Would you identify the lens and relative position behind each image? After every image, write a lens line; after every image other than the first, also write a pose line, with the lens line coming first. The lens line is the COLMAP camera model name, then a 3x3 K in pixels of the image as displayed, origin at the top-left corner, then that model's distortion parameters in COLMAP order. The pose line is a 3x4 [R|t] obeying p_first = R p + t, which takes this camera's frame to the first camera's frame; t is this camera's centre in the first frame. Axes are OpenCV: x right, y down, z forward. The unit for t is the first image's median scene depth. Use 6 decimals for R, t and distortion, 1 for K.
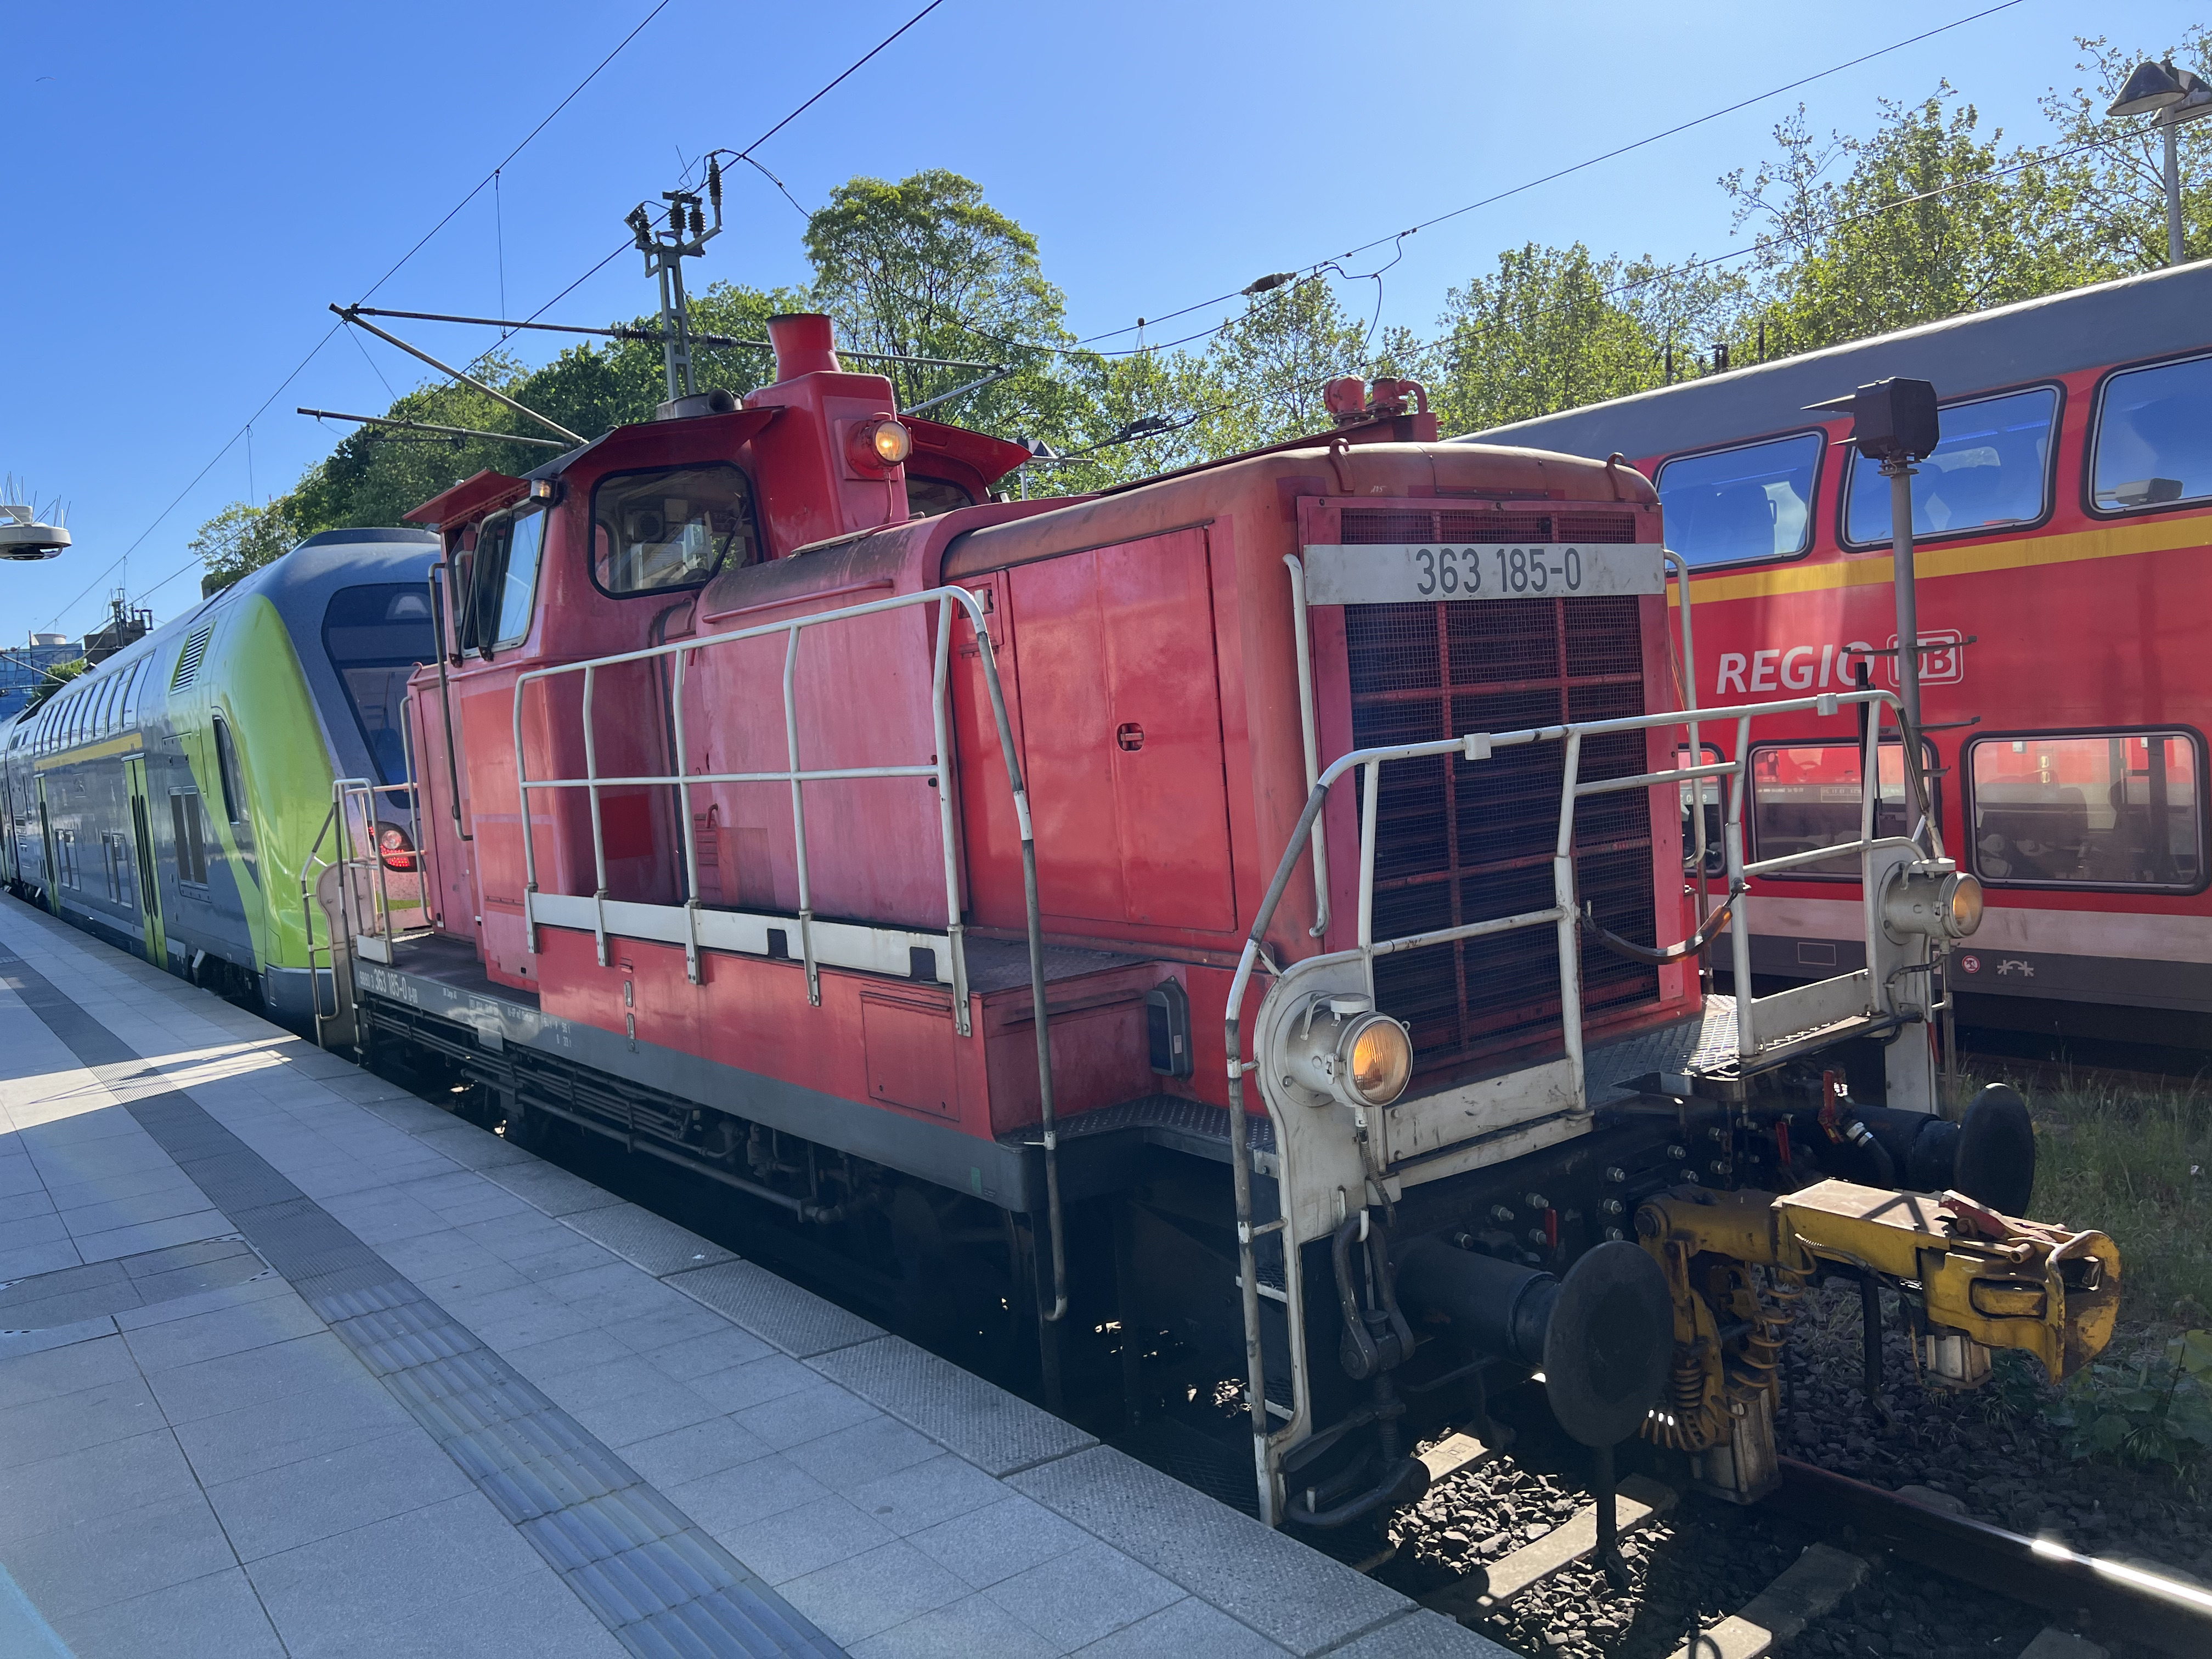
lens RADIAL K [[1675.9, 0, 1106.0], [0, 1675.9, 829.5], [0, 0, 1]] dist [0.058861, -0.064378]
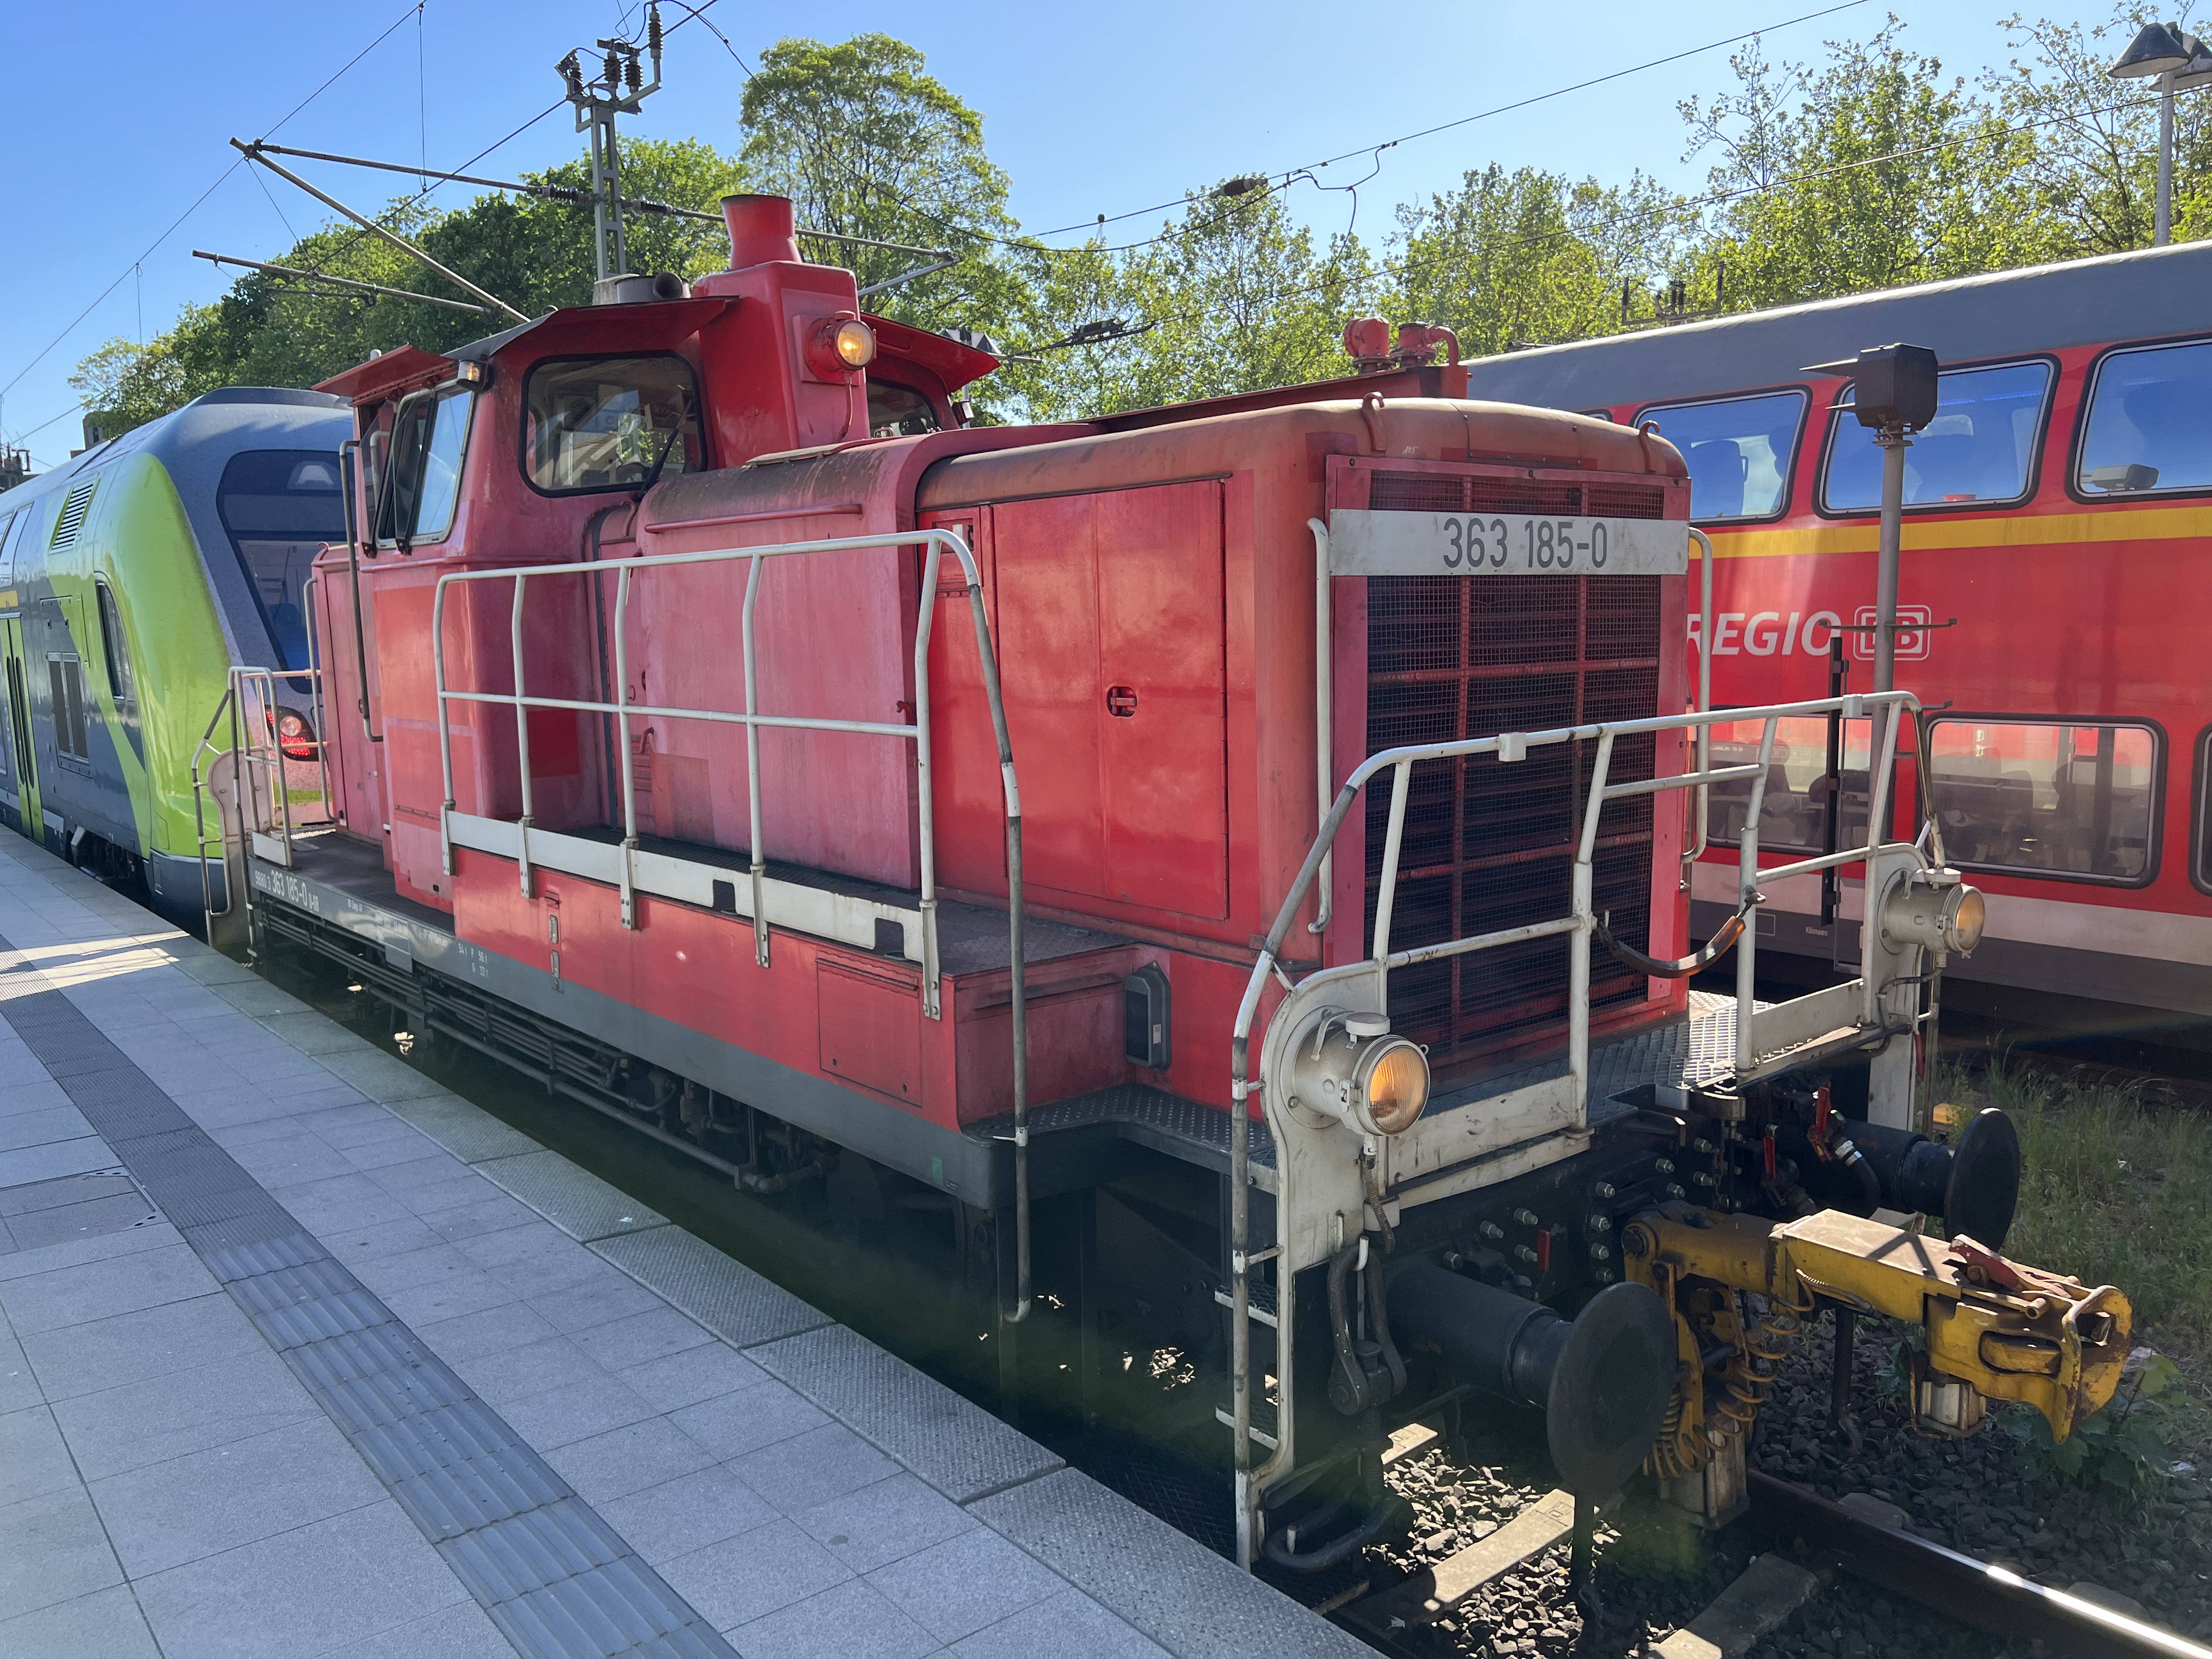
lens RADIAL K [[1678.7, 0, 1113.8], [0, 1678.7, 861.9], [0, 0, 1]] dist [0.052306, -0.055373]
pose [[0.997069, 0.049450, 0.058380, -0.038518], [-0.053708, 0.995827, 0.073784, -0.034037], [-0.054487, -0.076703, 0.995564, 0.066452]]
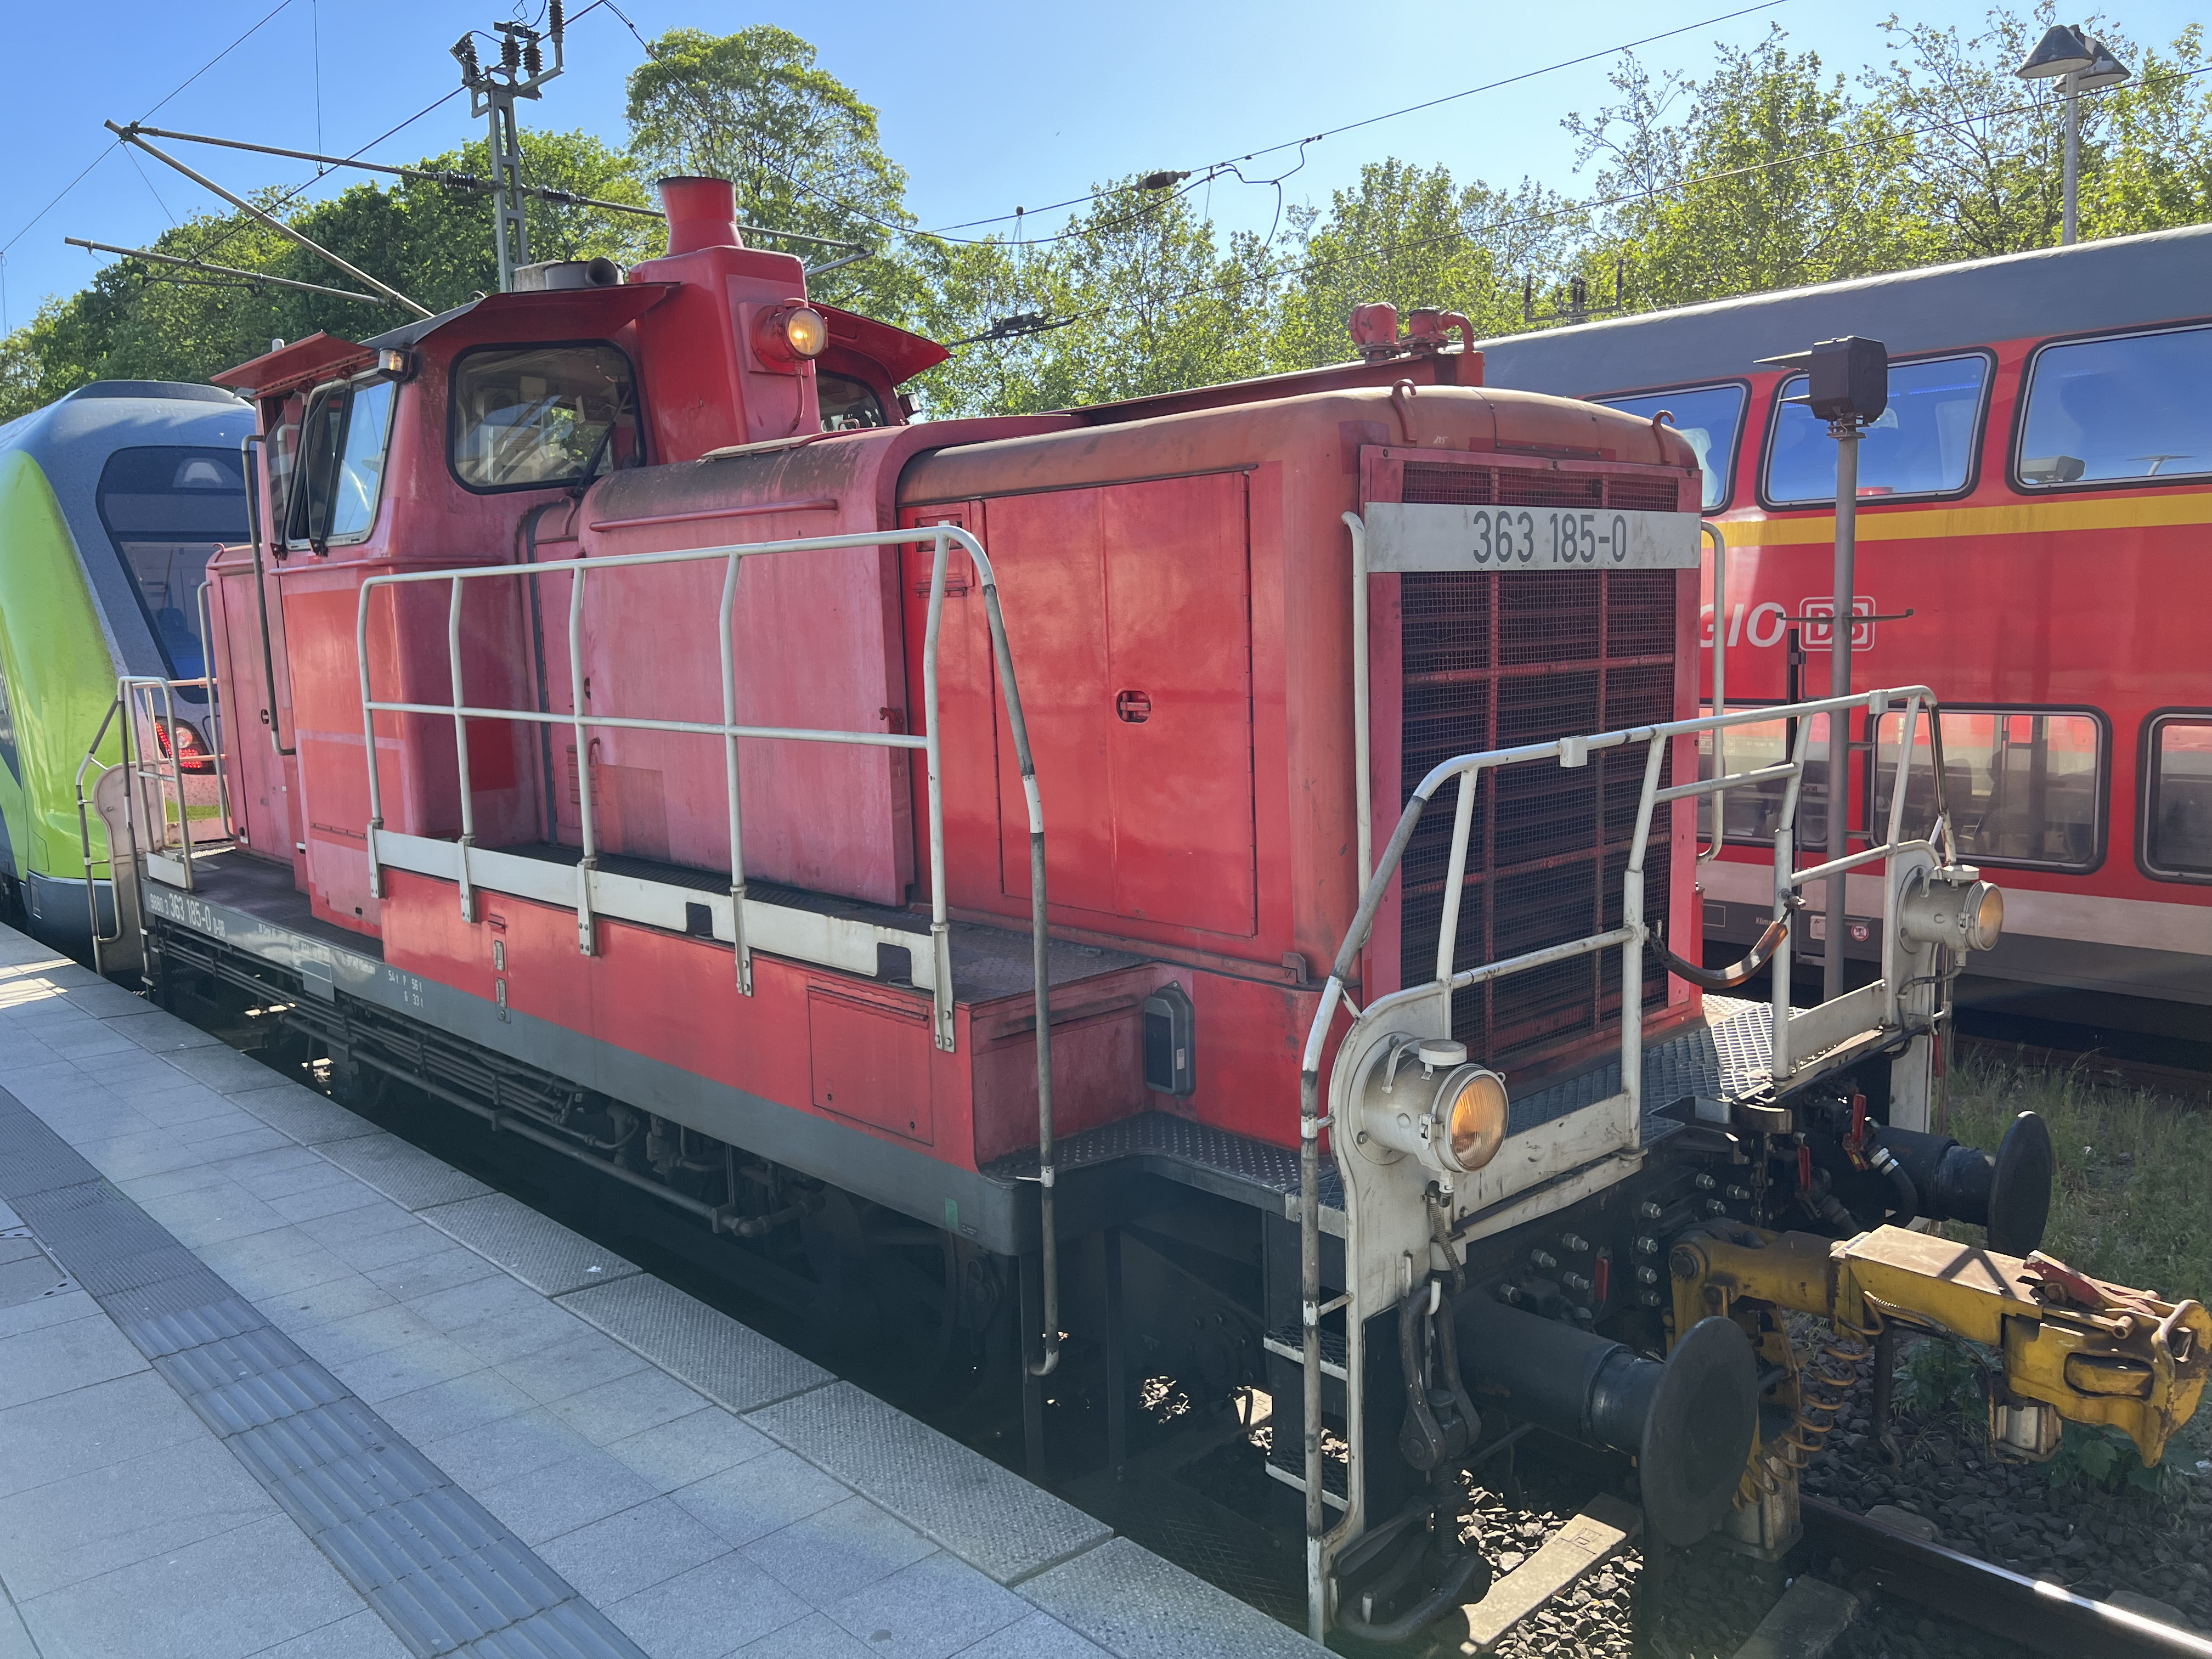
lens RADIAL K [[1679.8, 0, 1130.5], [0, 1679.8, 843.3], [0, 0, 1]] dist [0.053524, -0.058446]
pose [[0.991719, 0.031822, 0.124421, -0.091279], [-0.039802, 0.997271, 0.062186, -0.037337], [-0.122102, -0.066623, 0.990279, 0.123362]]
